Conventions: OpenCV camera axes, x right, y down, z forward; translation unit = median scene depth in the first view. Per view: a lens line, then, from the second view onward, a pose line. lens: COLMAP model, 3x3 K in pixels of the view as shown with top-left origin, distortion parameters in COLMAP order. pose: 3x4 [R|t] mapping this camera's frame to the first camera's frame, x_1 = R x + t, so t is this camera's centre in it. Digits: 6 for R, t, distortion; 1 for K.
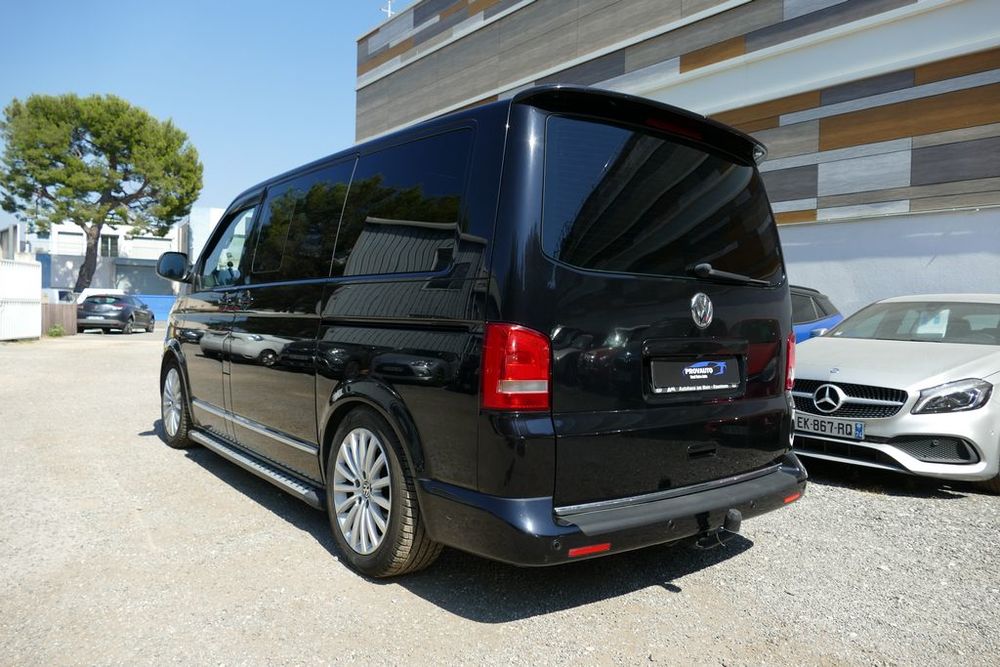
lens RADIAL K [[719.8, 0, 500.0], [0, 719.8, 333.5], [0, 0, 1]] dist [-0.012519, -0.000656]
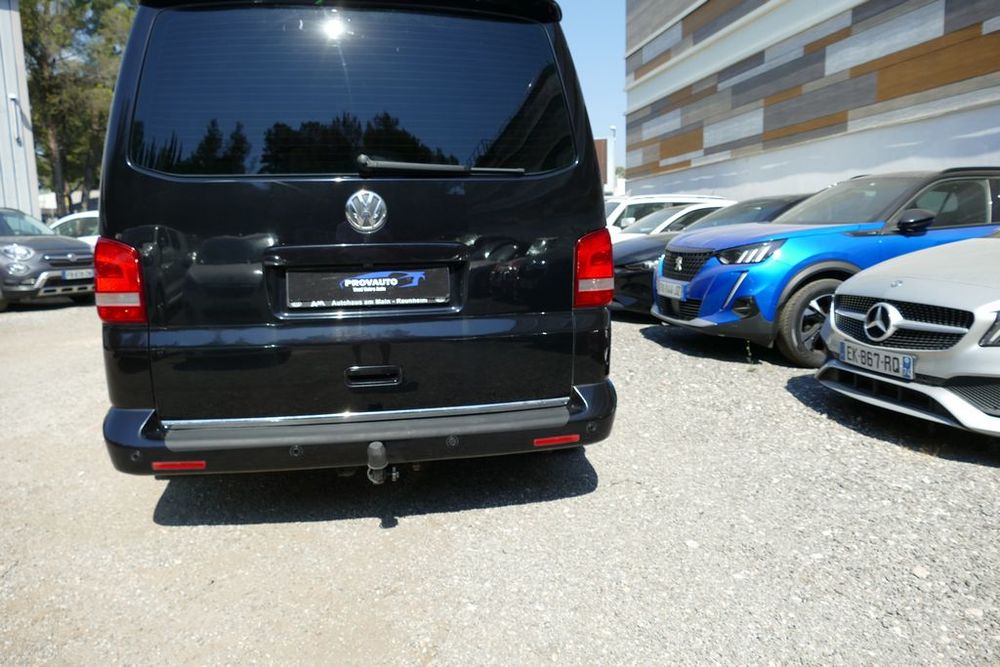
lens RADIAL K [[719.8, 0, 500.0], [0, 719.8, 333.5], [0, 0, 1]] dist [-0.012519, -0.000656]
pose [[0.881181, 0.022218, -0.472256, 0.493437], [0.029277, 0.994414, 0.101411, 0.017942], [0.471871, -0.103188, 0.875608, 0.186832]]
